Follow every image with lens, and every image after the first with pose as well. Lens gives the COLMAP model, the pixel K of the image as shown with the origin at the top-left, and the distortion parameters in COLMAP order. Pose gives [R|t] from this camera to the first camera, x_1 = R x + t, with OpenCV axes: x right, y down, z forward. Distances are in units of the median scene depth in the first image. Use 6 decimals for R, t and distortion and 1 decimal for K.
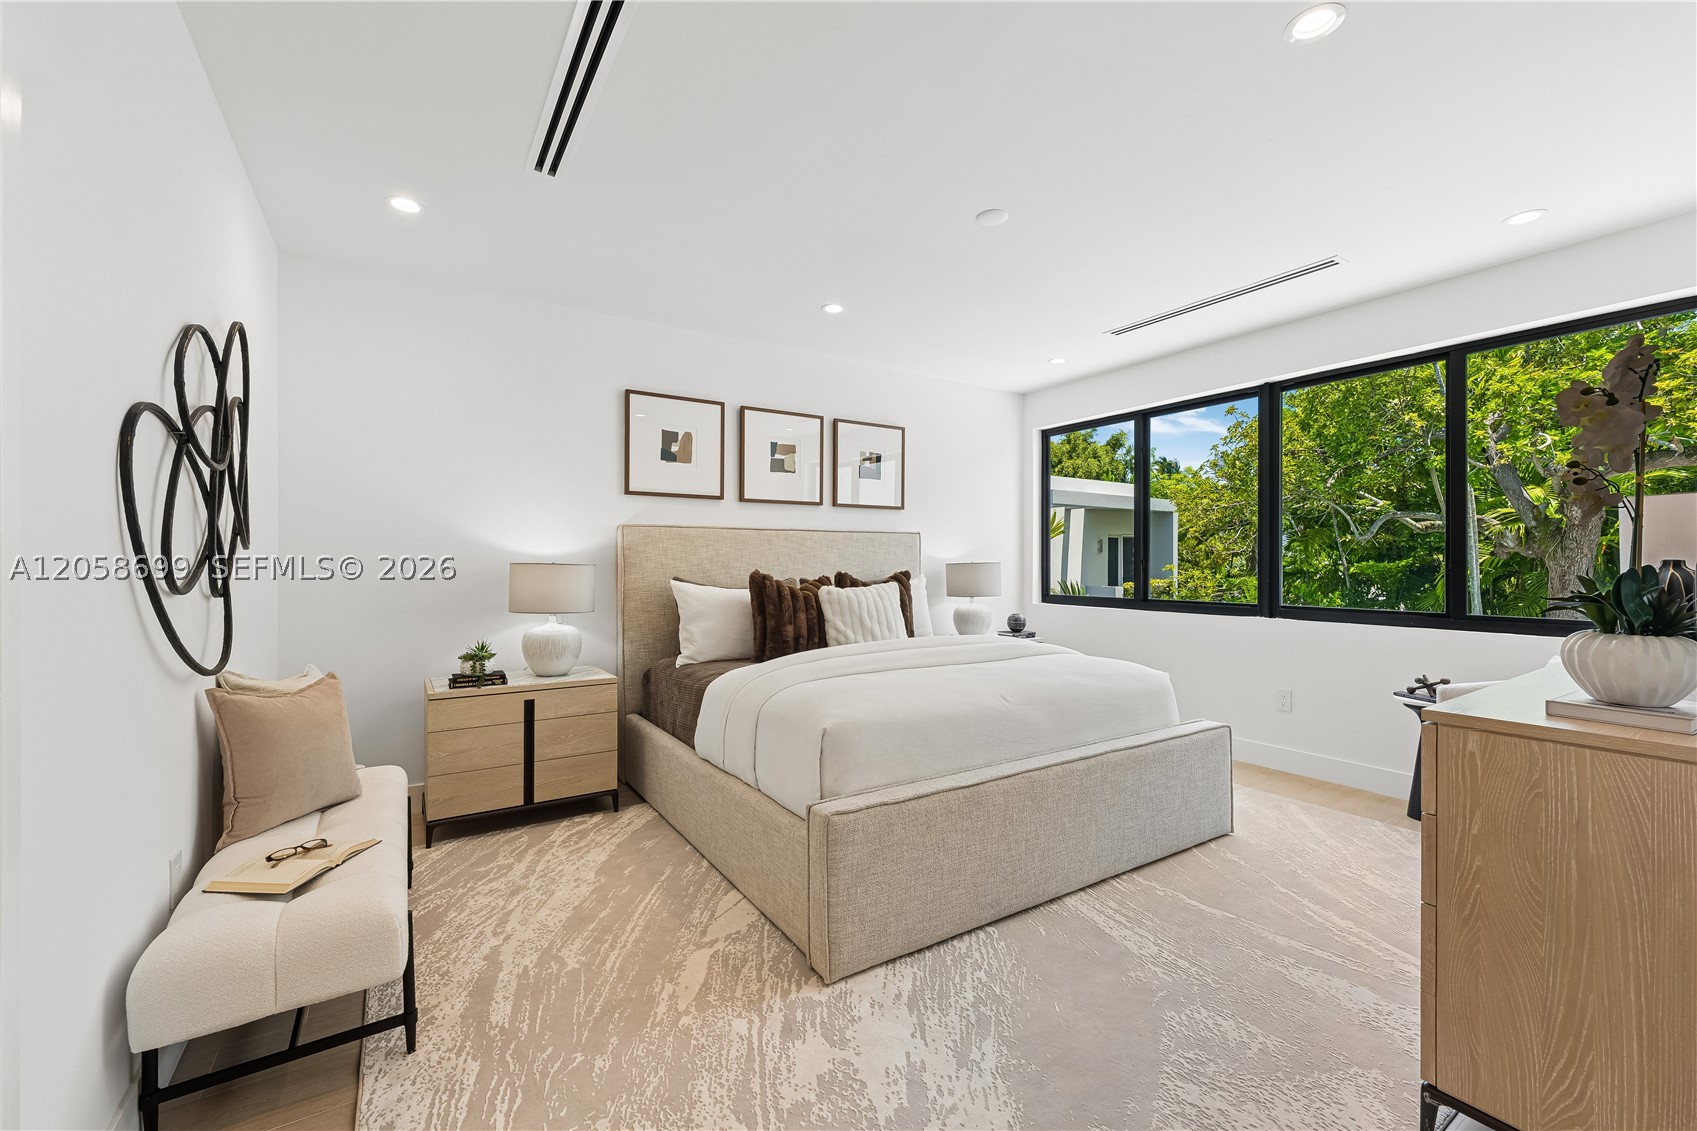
lens RADIAL K [[689.0, 0, 841.6], [0, 689.0, 550.3], [0, 0, 1]] dist [-0.001163, -0.000371]
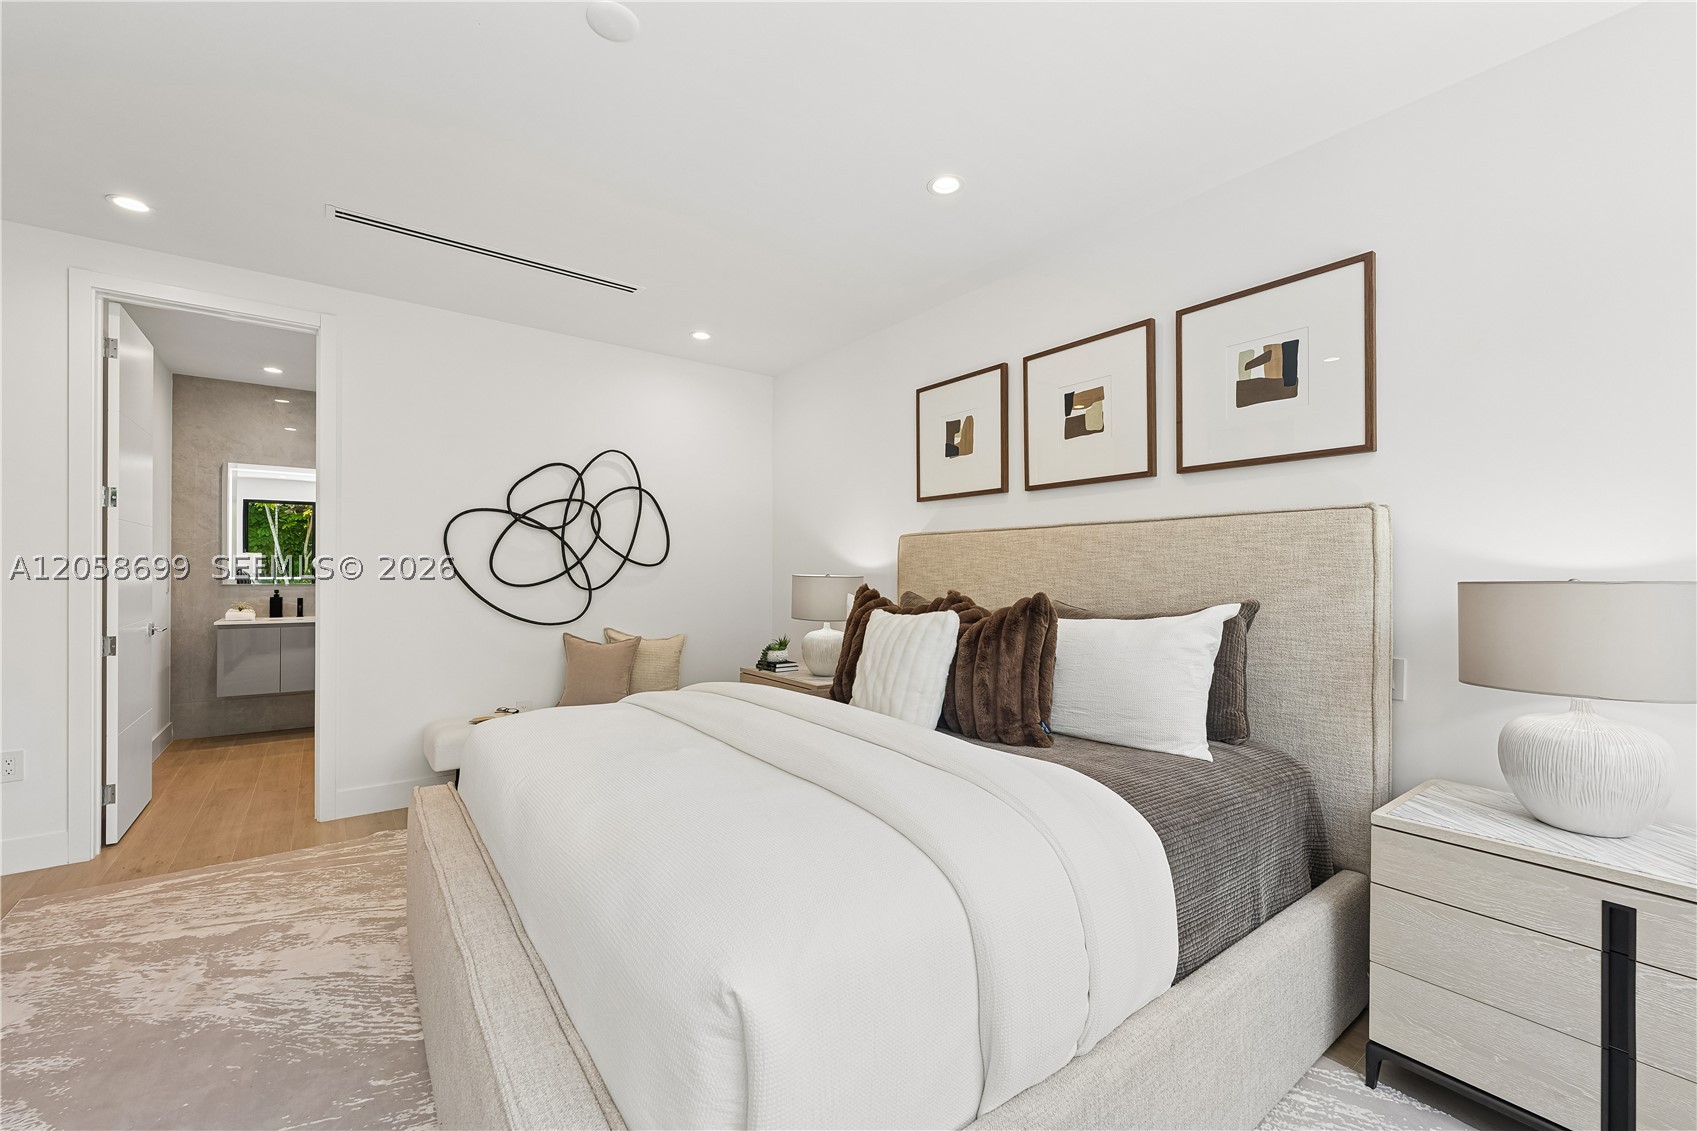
lens RADIAL K [[689.0, 0, 841.6], [0, 689.0, 550.3], [0, 0, 1]] dist [-0.001163, -0.000371]
pose [[0.057632, -0.027409, -0.997962, 0.582128], [0.017173, 0.999502, -0.026460, 0.007235], [0.998190, -0.015613, 0.058074, 0.798322]]
